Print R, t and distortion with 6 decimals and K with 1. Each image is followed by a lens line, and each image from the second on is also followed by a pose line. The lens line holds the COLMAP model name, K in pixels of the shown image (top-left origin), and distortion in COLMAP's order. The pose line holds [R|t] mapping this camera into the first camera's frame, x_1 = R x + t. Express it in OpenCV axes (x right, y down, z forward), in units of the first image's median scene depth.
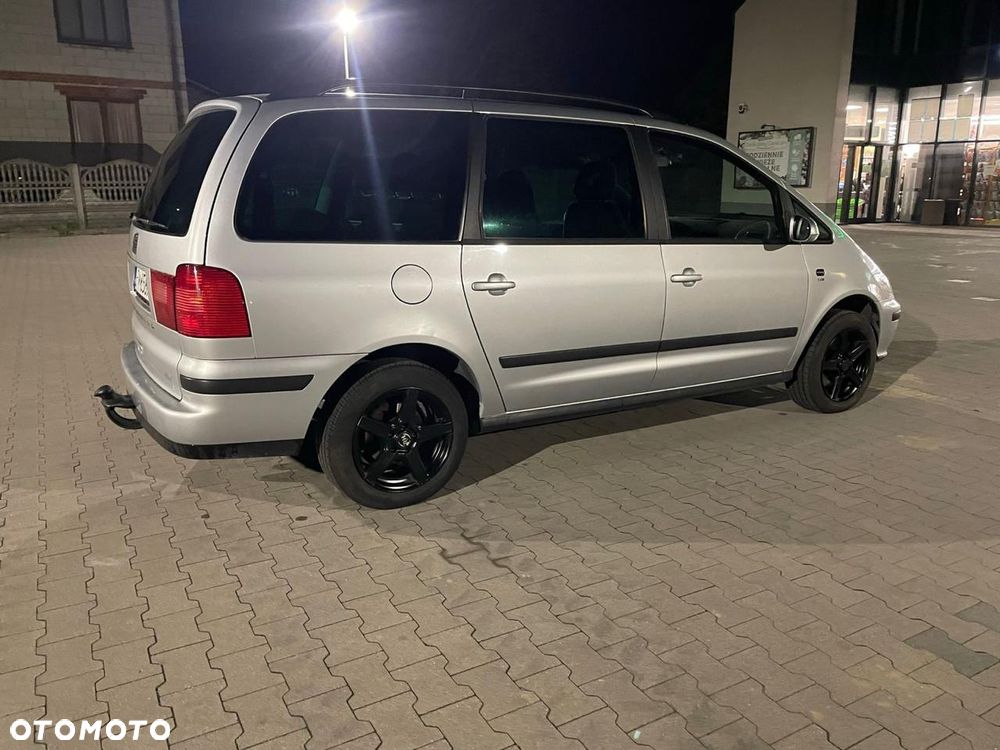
lens RADIAL K [[763.3, 0, 500.4], [0, 763.3, 368.0], [0, 0, 1]] dist [0.084990, -0.110789]
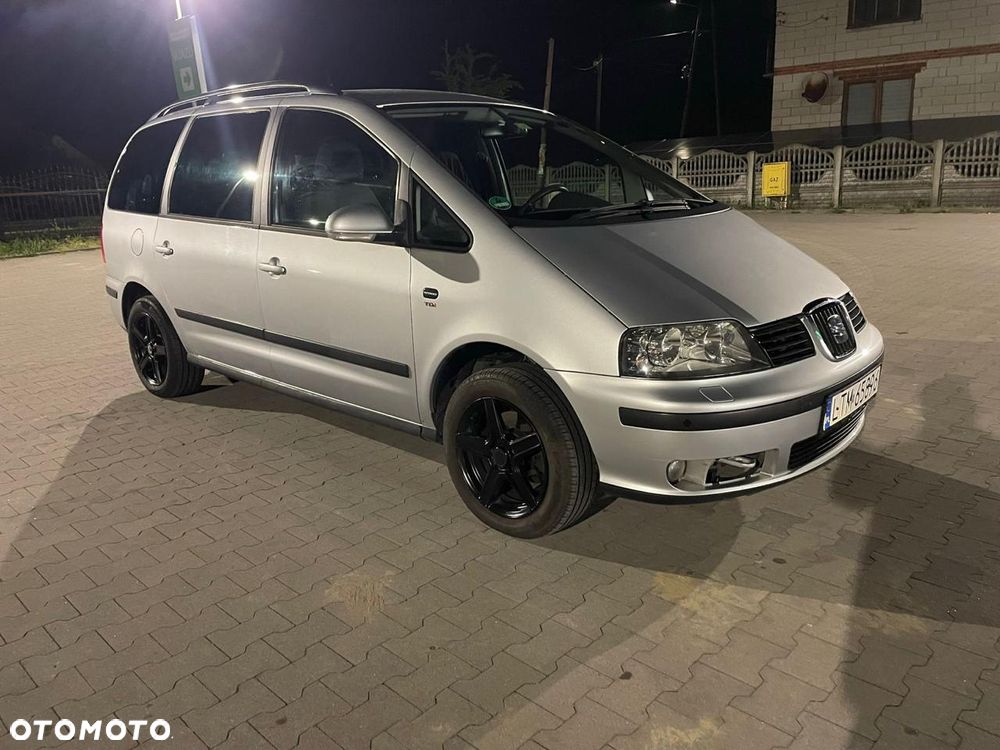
lens RADIAL K [[763.3, 0, 500.4], [0, 763.3, 368.0], [0, 0, 1]] dist [0.084990, -0.110789]
pose [[0.269579, 0.222152, -0.937003, 0.273904], [-0.193493, 0.965678, 0.173282, -0.048447], [0.943338, 0.134590, 0.303312, 0.223665]]
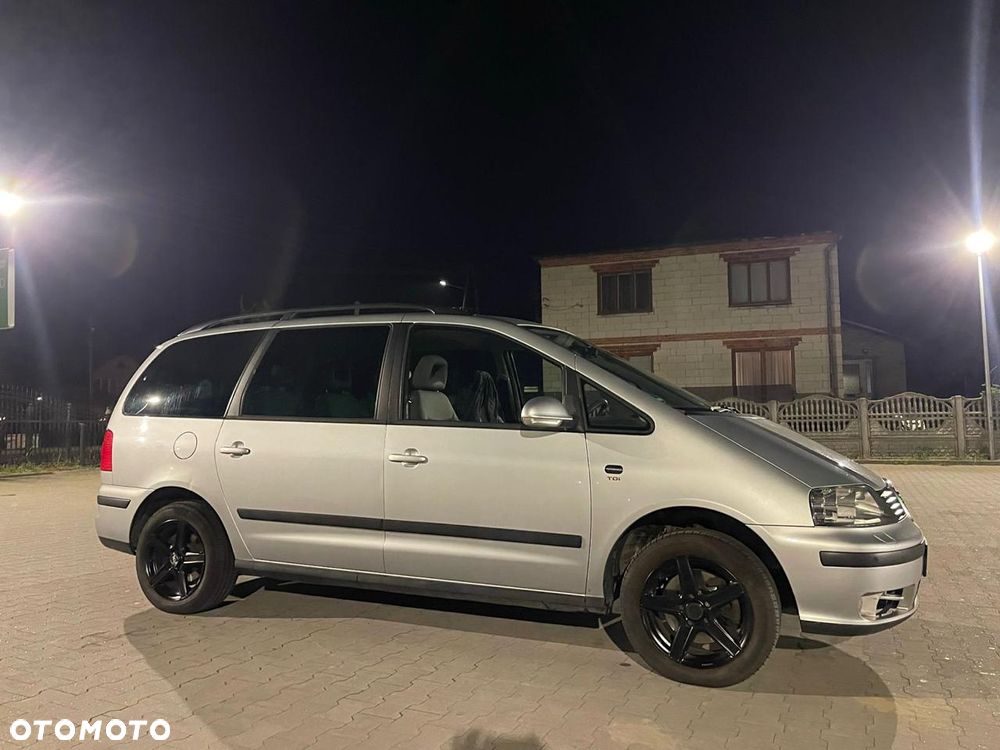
lens RADIAL K [[763.3, 0, 500.4], [0, 763.3, 368.0], [0, 0, 1]] dist [0.084990, -0.110789]
pose [[0.568928, -0.070067, -0.819397, 0.256405], [-0.186081, 0.959555, -0.211252, -0.009465], [0.801059, 0.272661, 0.532879, 0.119939]]
